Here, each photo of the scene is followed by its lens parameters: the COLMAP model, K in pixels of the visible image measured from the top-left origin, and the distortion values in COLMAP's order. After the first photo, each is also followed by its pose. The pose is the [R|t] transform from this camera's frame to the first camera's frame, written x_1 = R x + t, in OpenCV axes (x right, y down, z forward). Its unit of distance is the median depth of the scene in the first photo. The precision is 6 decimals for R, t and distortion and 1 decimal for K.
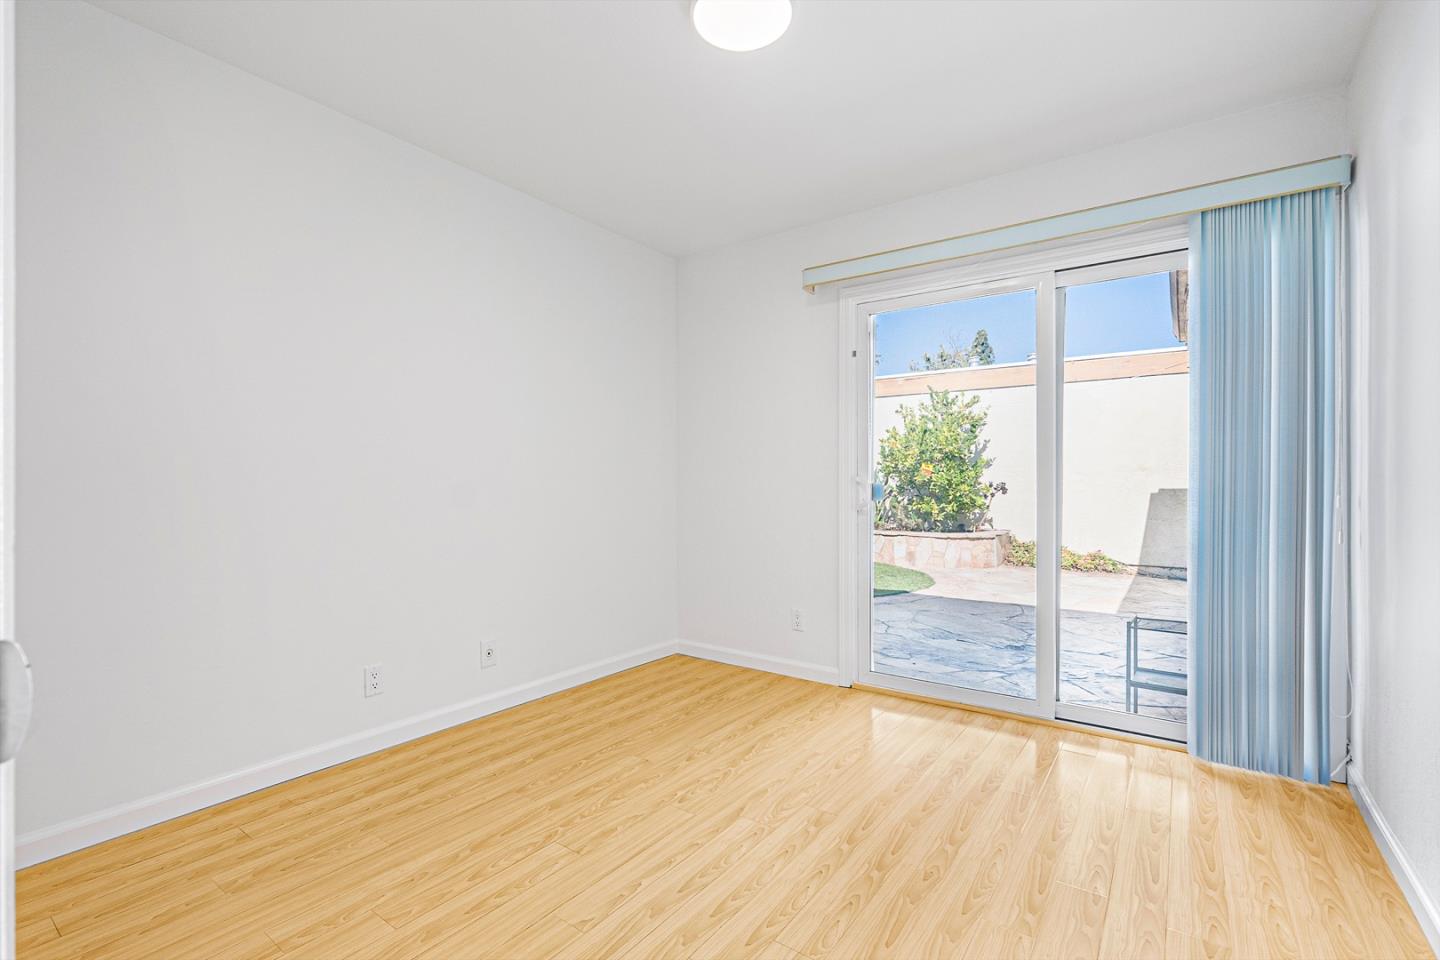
lens RADIAL K [[600.9, 0, 720.8], [0, 600.9, 486.5], [0, 0, 1]] dist [-0.007934, 0.000194]
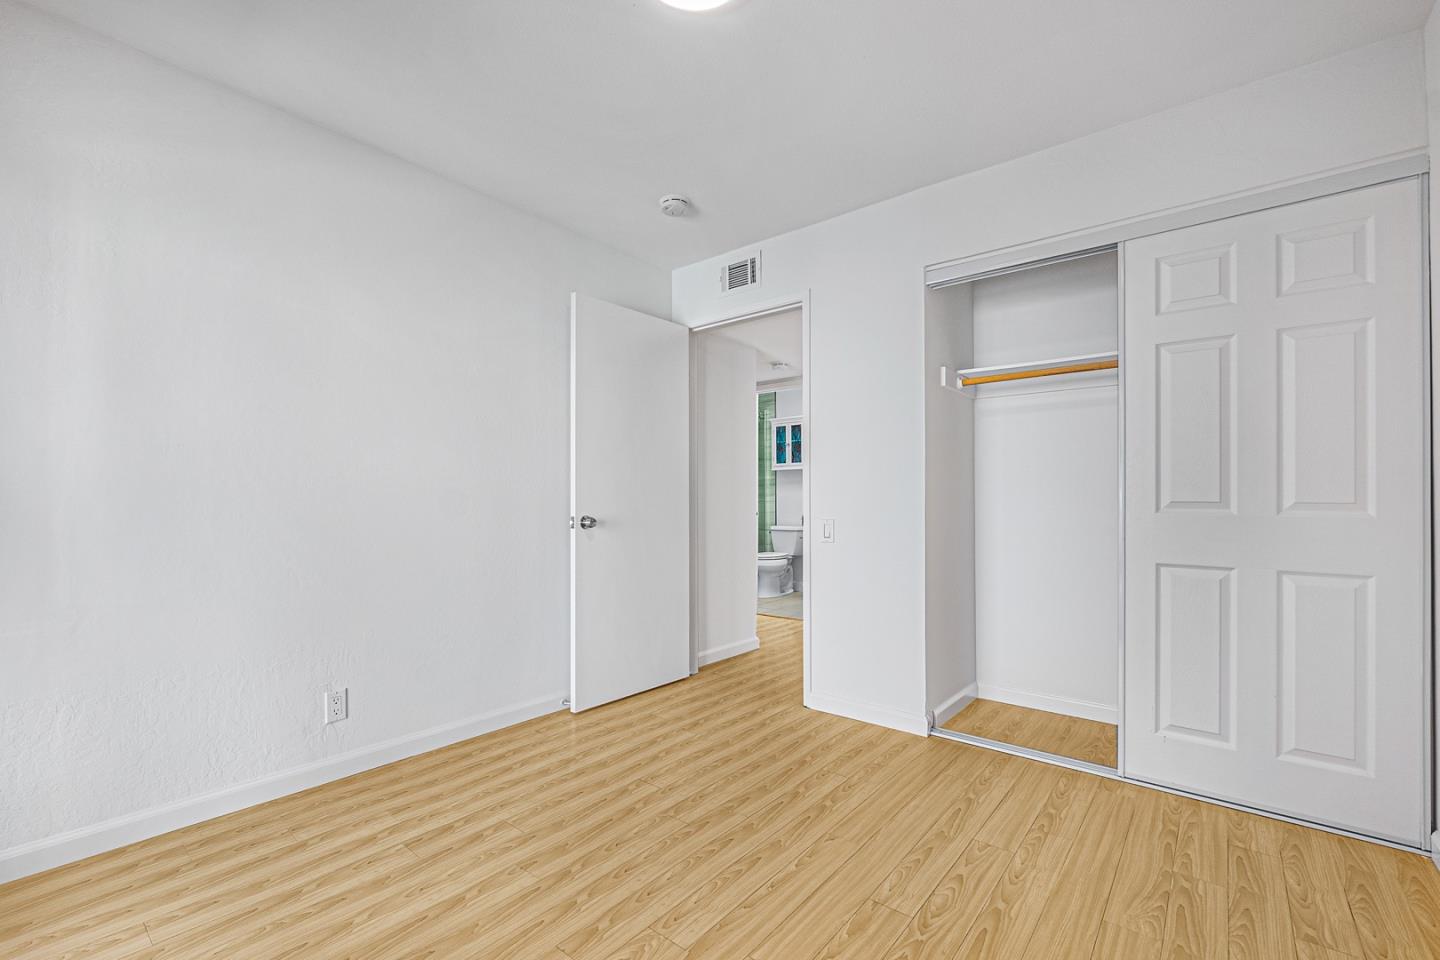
lens RADIAL K [[600.9, 0, 720.8], [0, 600.9, 486.5], [0, 0, 1]] dist [-0.007934, 0.000194]
pose [[-0.998332, 0.000159, 0.057741, -0.058064], [-0.001243, 0.999705, -0.024237, 0.000130], [-0.057728, -0.024269, -0.998037, 2.046250]]
